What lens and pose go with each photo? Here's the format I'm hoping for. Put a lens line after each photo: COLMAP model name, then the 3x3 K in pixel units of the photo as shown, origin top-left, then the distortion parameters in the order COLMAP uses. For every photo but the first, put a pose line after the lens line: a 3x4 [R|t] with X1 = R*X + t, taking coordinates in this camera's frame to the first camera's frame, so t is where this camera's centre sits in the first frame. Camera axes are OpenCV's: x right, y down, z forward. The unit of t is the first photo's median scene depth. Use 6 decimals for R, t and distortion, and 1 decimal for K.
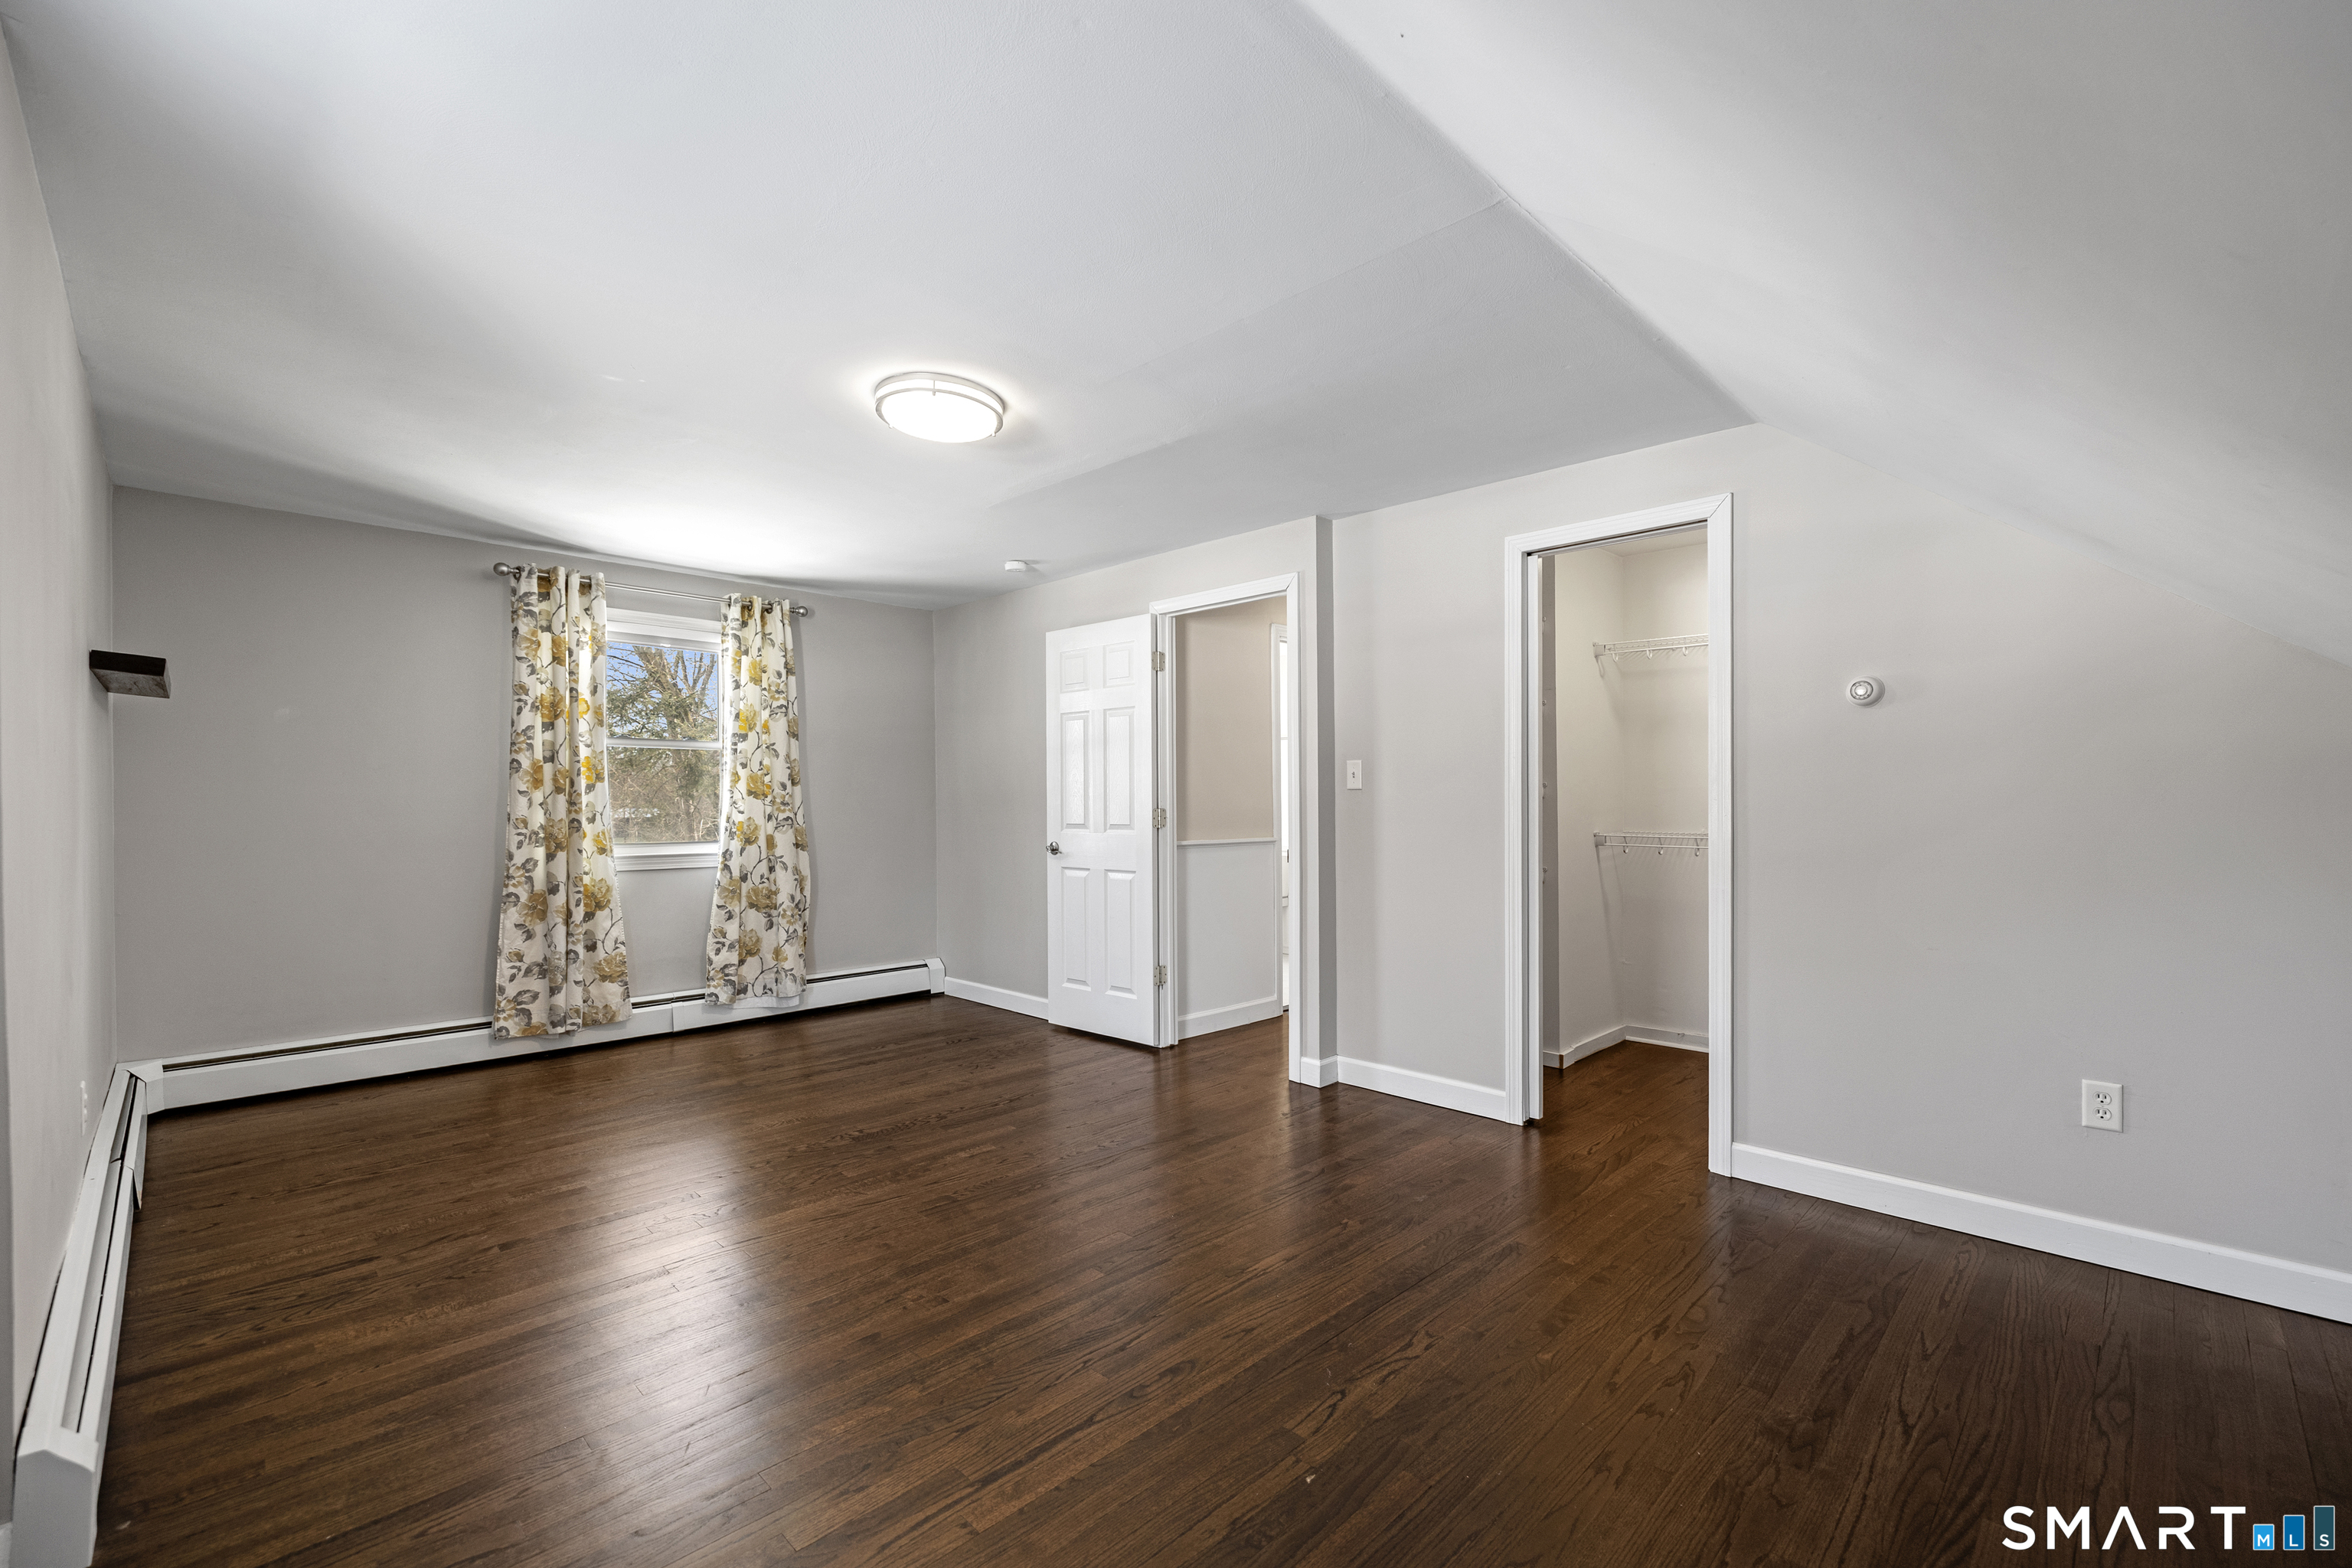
lens RADIAL K [[997.0, 0, 1193.7], [0, 997.0, 796.6], [0, 0, 1]] dist [0.000645, 0.000066]
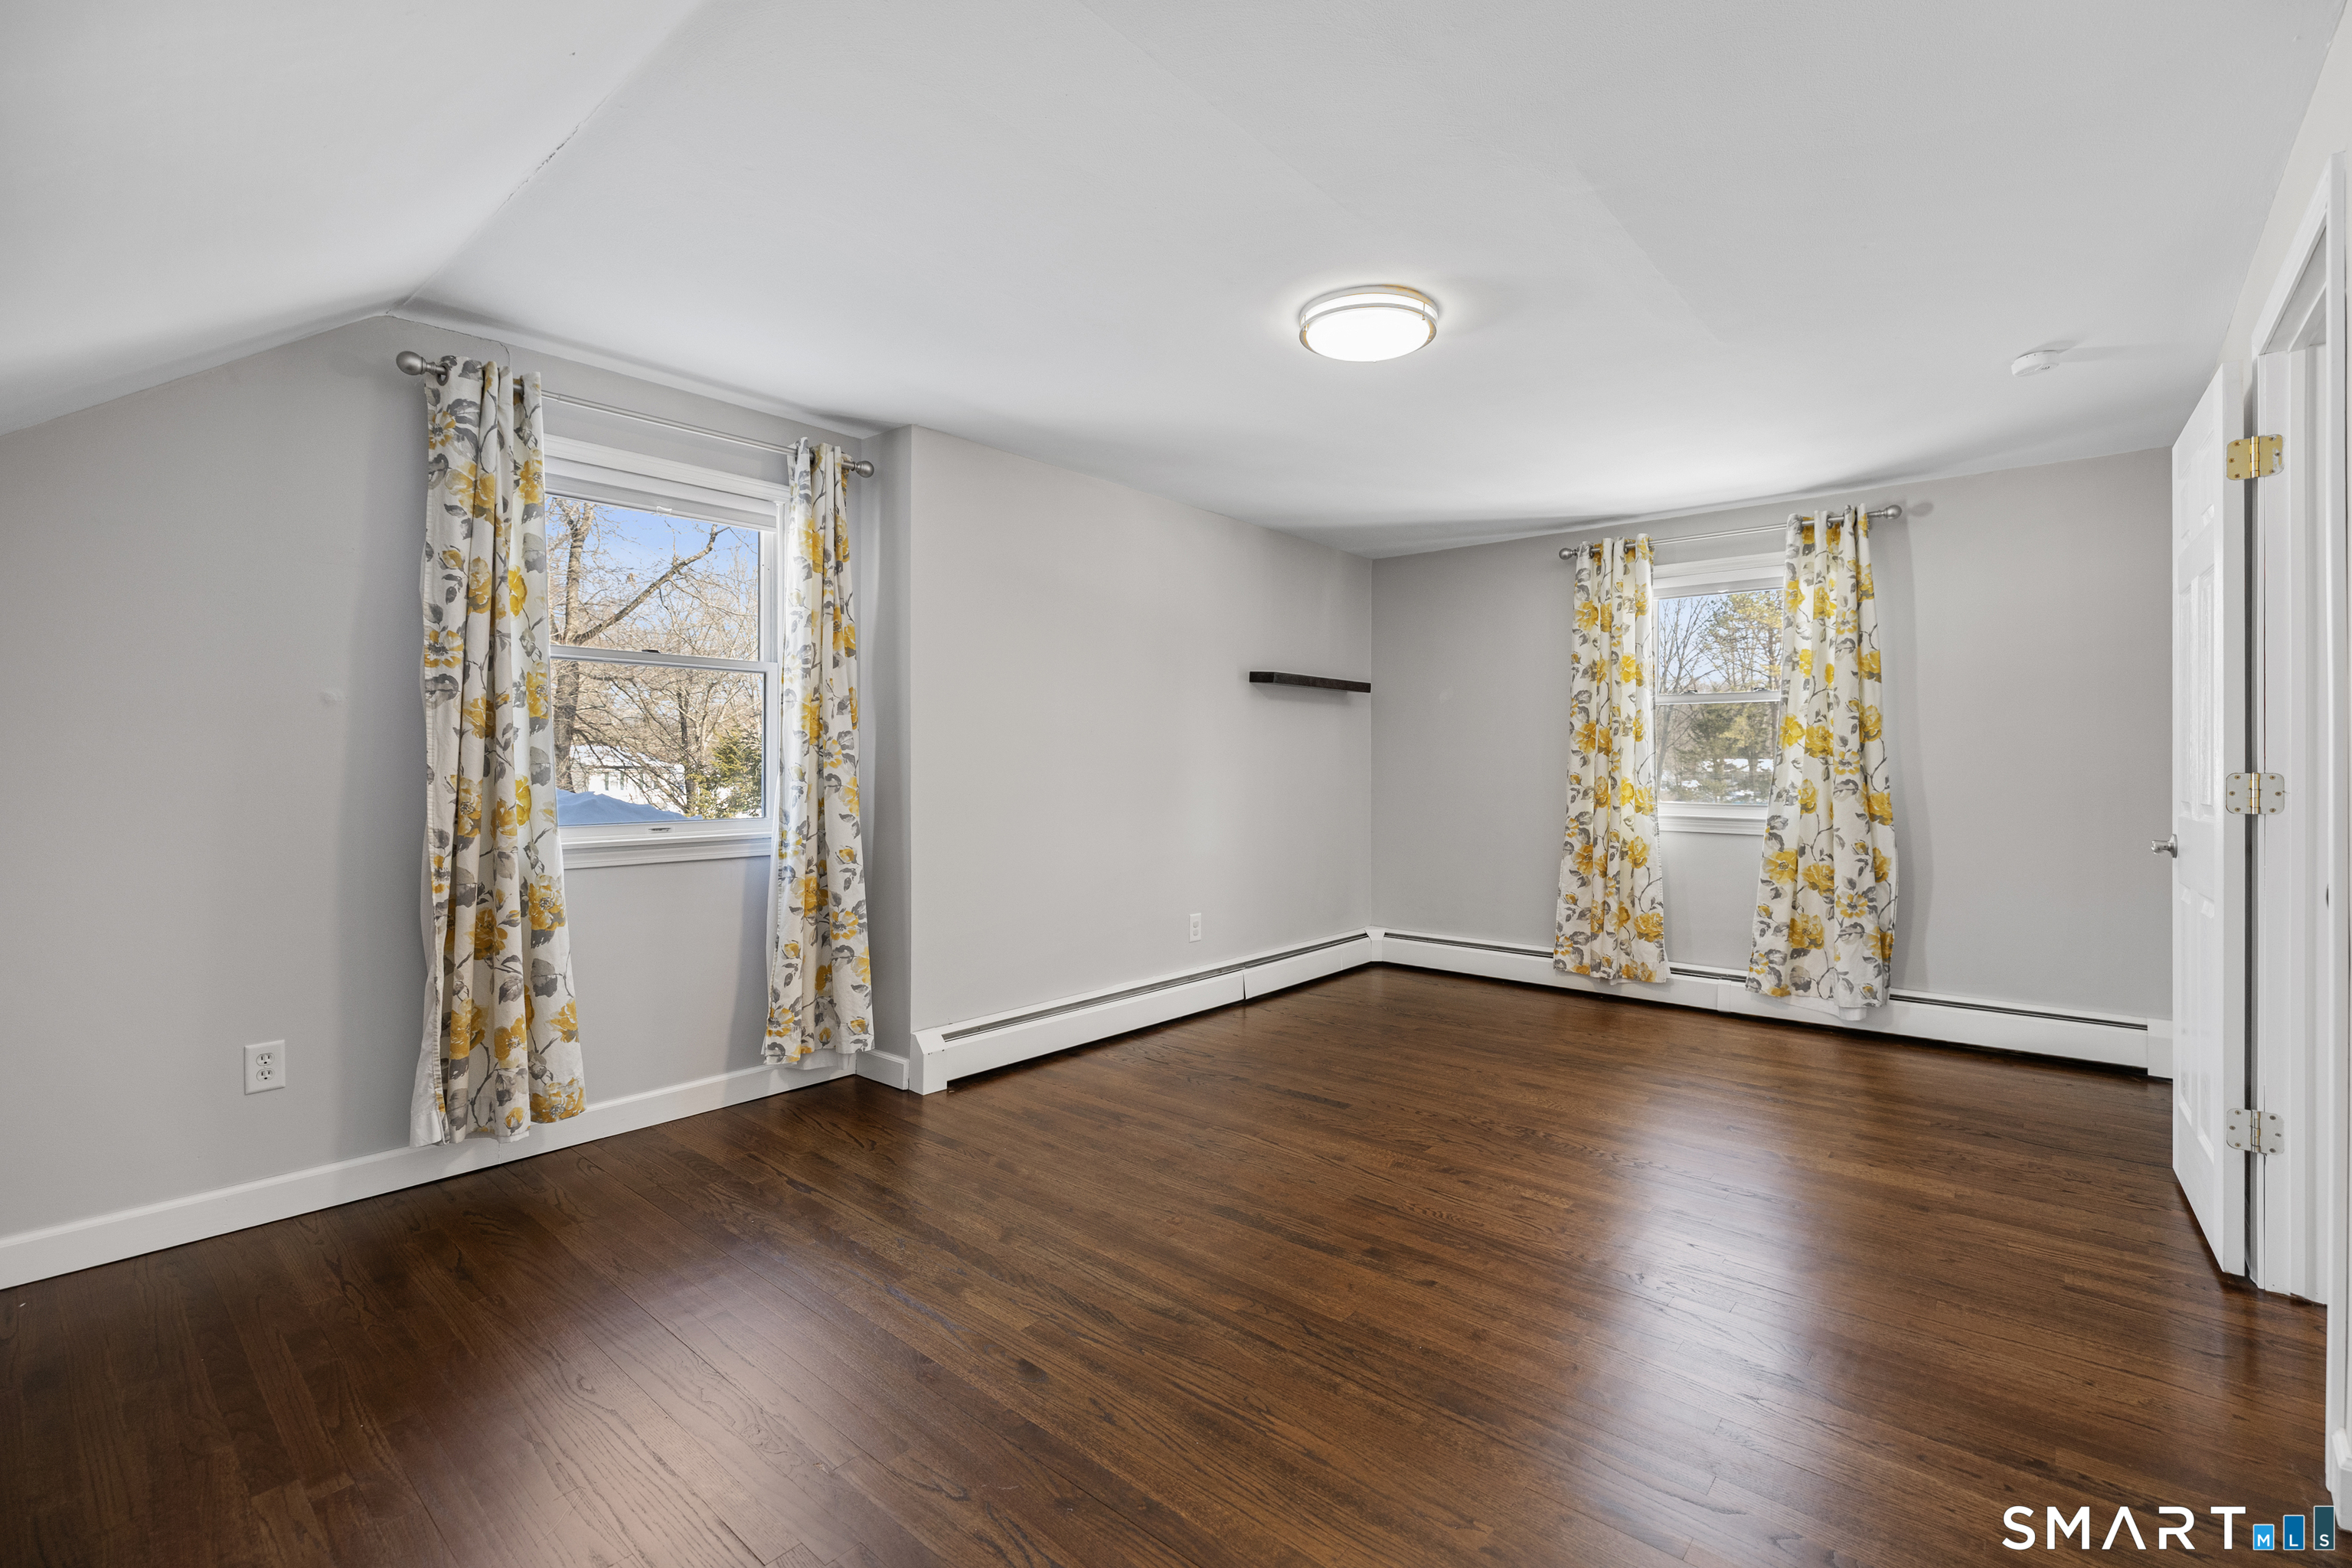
lens RADIAL K [[1018.6, 0, 1182.3], [0, 1018.6, 763.5], [0, 0, 1]] dist [-0.000274, -0.000104]
pose [[0.070377, 0.001118, -0.997520, 0.406033], [0.001598, 0.999998, 0.001233, 0.006365], [0.997519, -0.001681, 0.070375, 0.469734]]
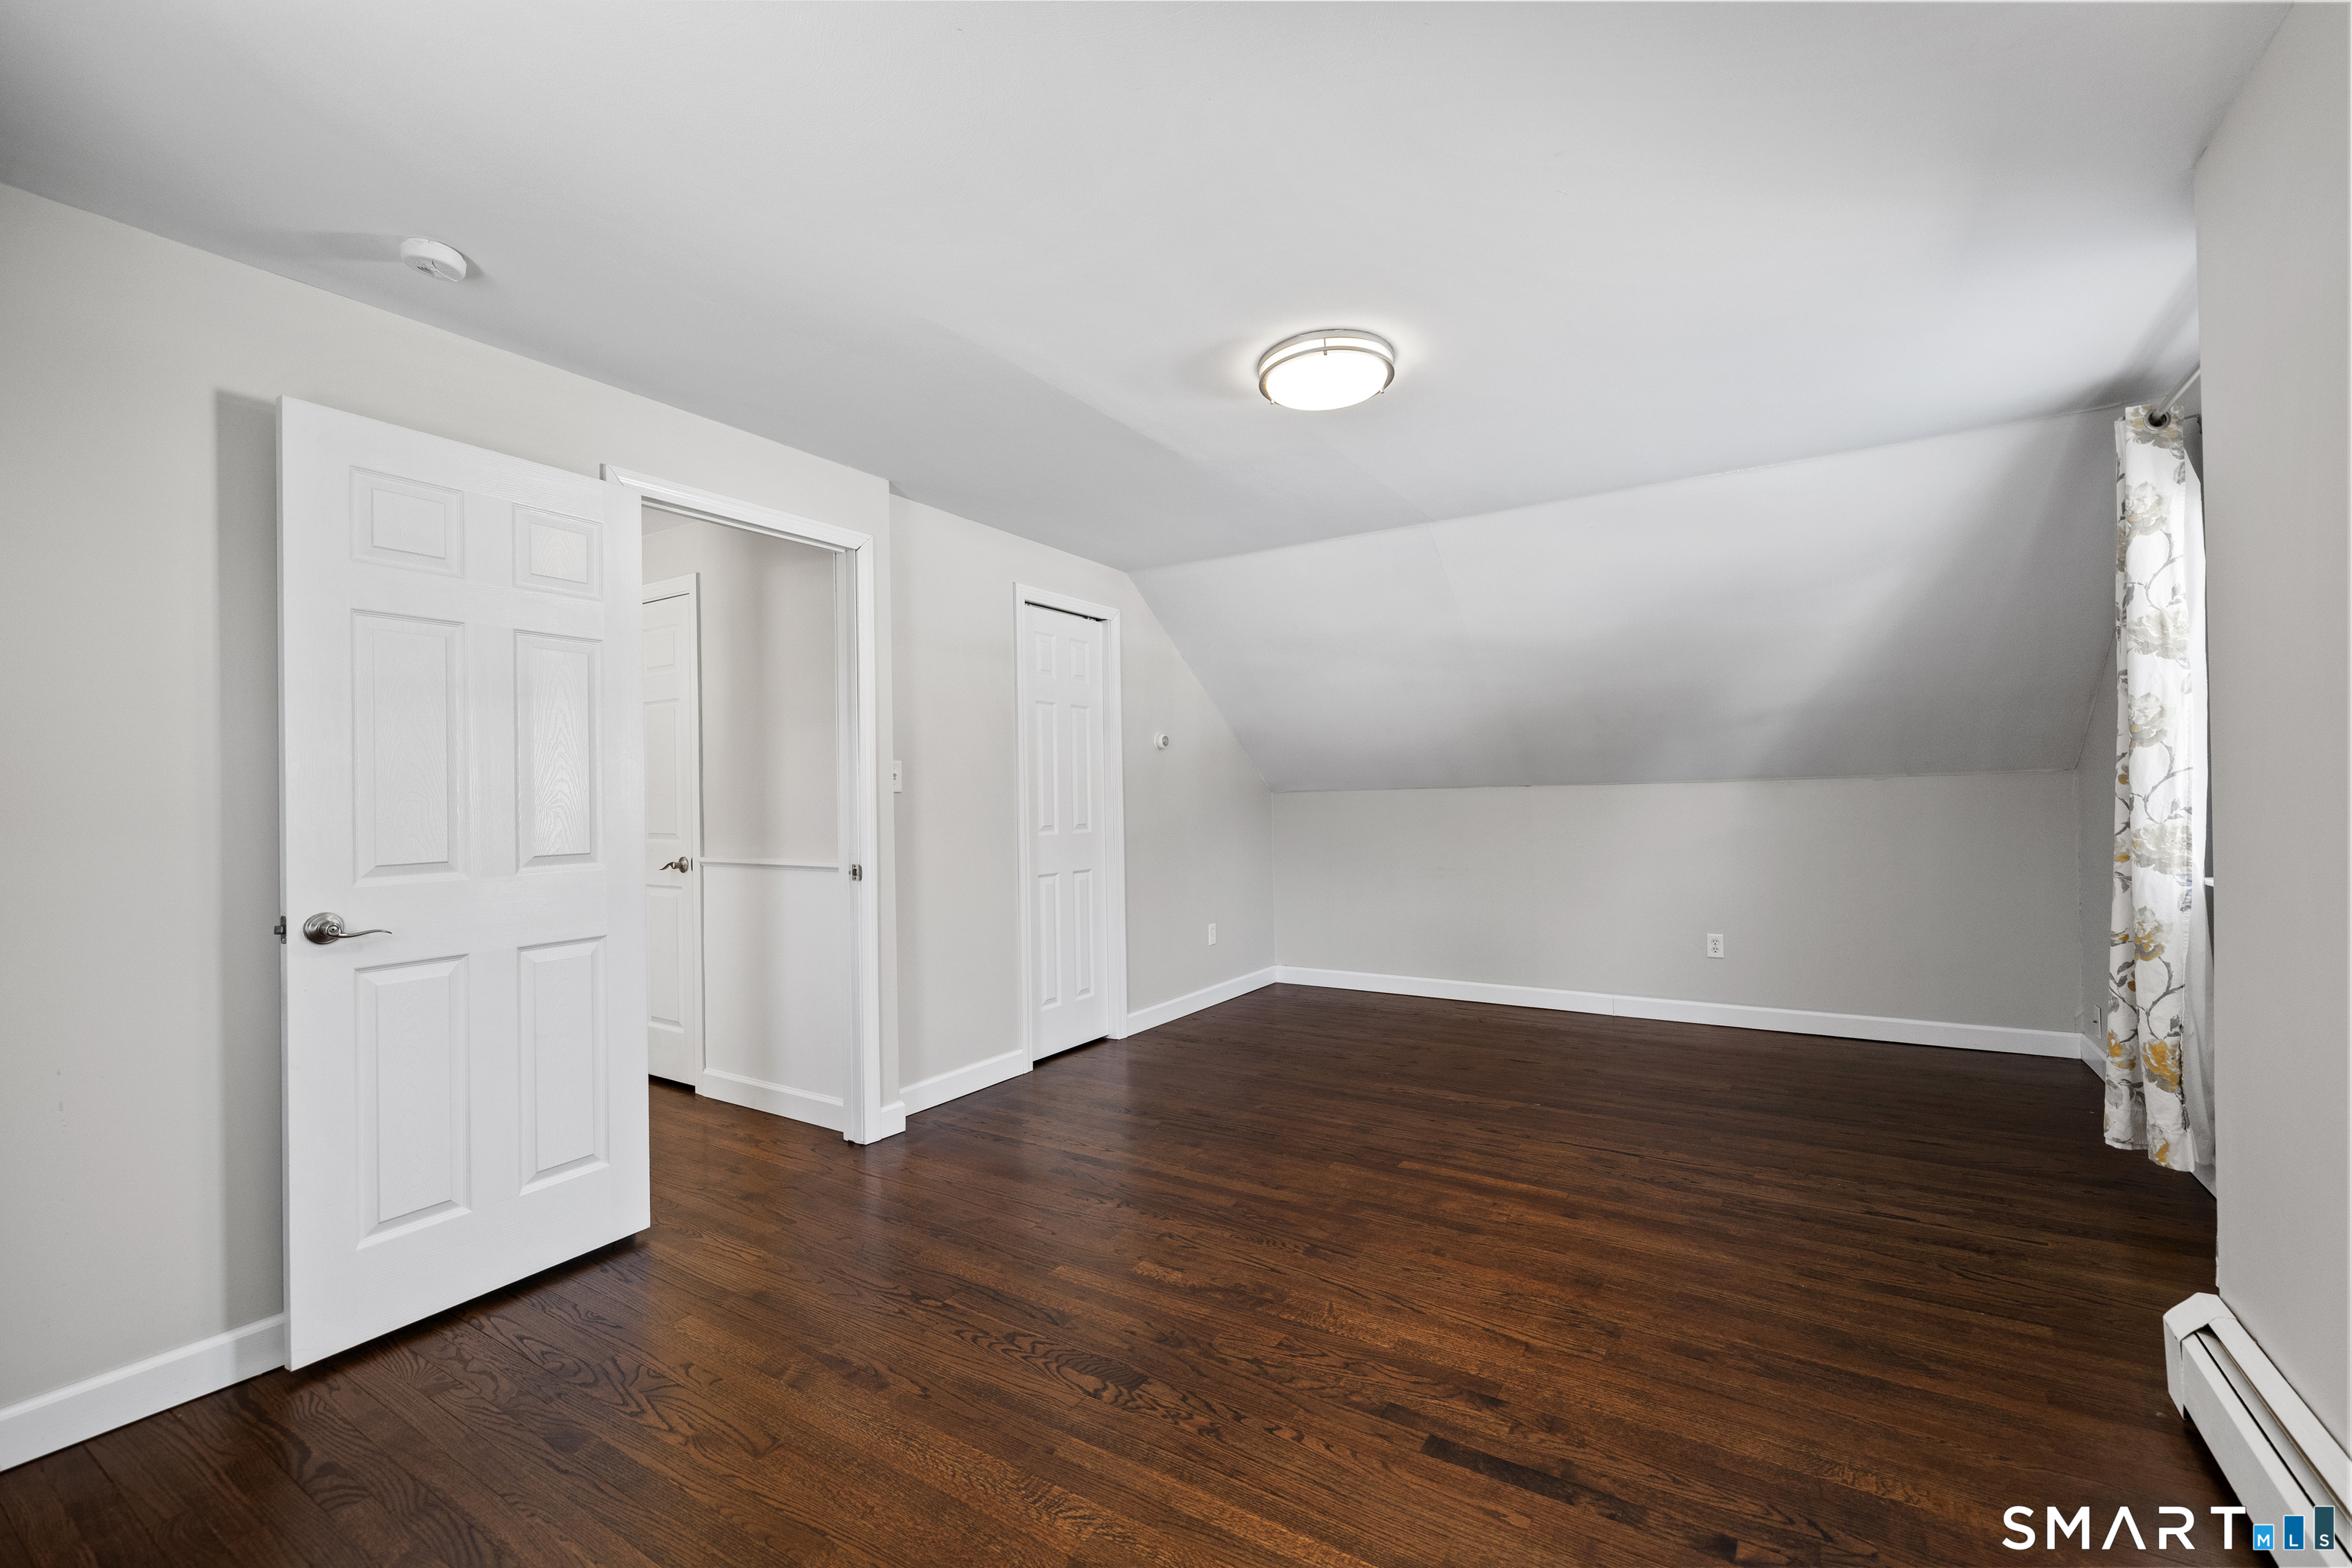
lens RADIAL K [[997.0, 0, 1193.7], [0, 997.0, 796.6], [0, 0, 1]] dist [0.000645, 0.000066]
pose [[-0.219539, 0.004810, 0.975592, -0.679791], [0.010678, 0.999940, -0.002527, 0.003181], [-0.975545, 0.009862, -0.219577, 0.811891]]
